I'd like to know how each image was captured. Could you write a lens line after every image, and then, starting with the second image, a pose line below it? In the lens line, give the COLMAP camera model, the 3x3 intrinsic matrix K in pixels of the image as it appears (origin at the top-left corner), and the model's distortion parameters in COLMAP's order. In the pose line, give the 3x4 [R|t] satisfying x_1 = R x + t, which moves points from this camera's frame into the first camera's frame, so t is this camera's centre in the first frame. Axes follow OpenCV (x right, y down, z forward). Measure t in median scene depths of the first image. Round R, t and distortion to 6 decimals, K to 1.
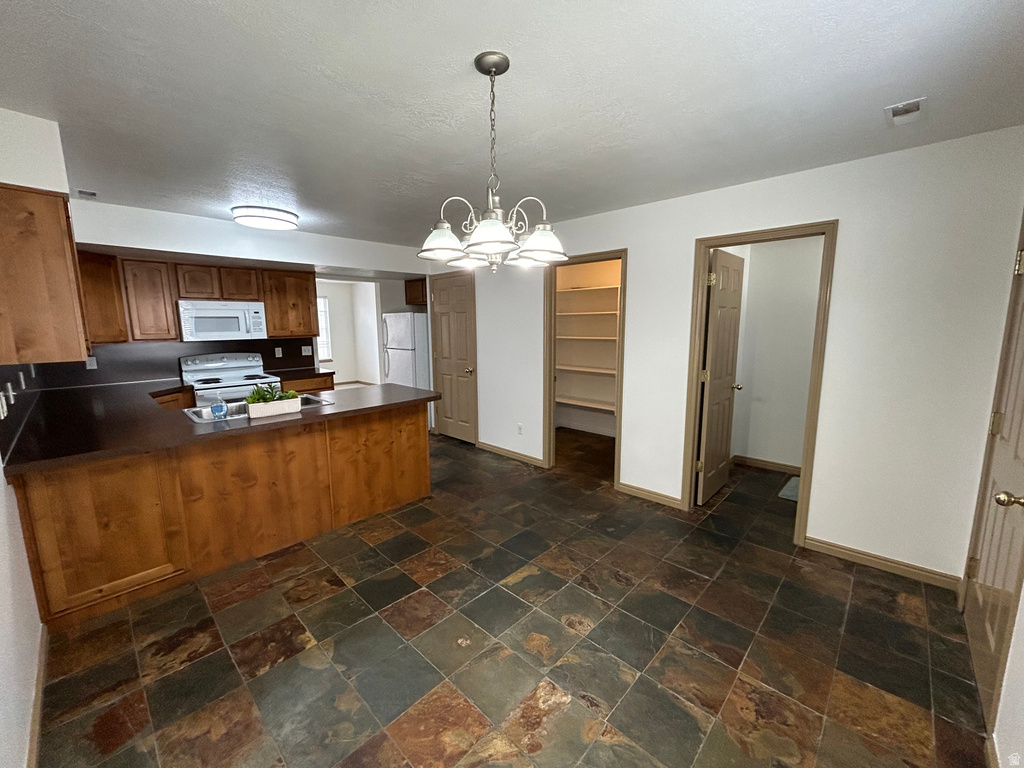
lens RADIAL K [[413.9, 0, 509.1], [0, 413.9, 383.3], [0, 0, 1]] dist [0.000572, 0.000517]
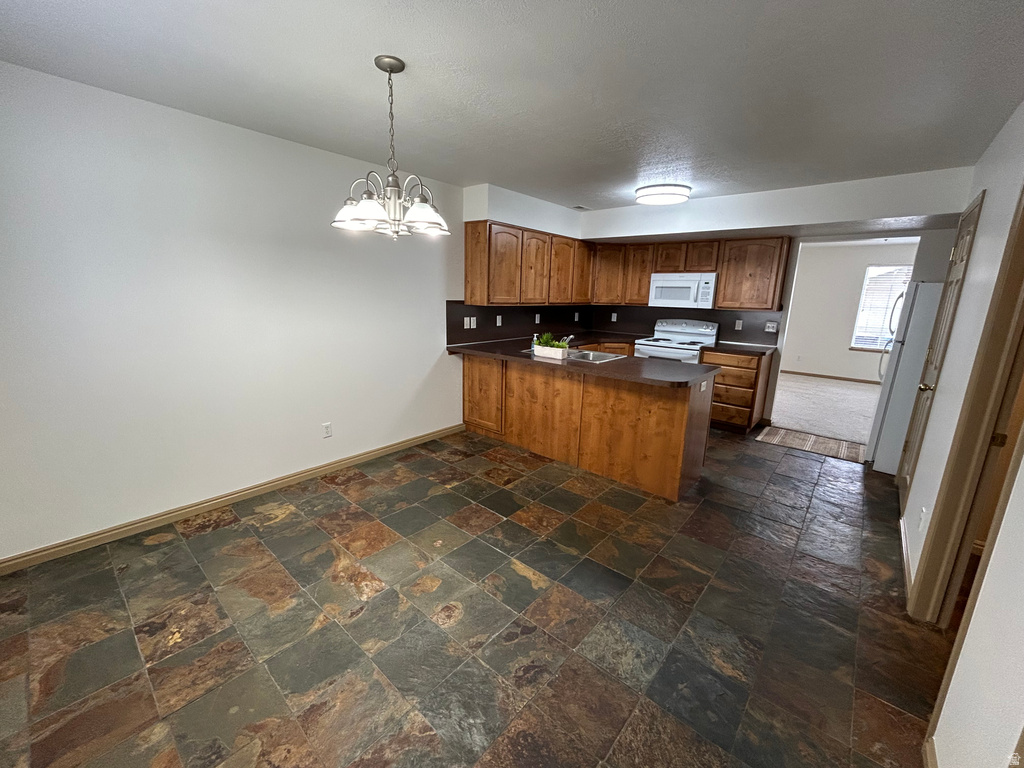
lens RADIAL K [[413.9, 0, 509.1], [0, 413.9, 384.8], [0, 0, 1]] dist [0.000572, 0.000517]
pose [[0.043776, 0.228151, -0.972641, 0.797302], [-0.174154, 0.960411, 0.217444, -0.113141], [0.983745, 0.159870, 0.081776, 0.816321]]
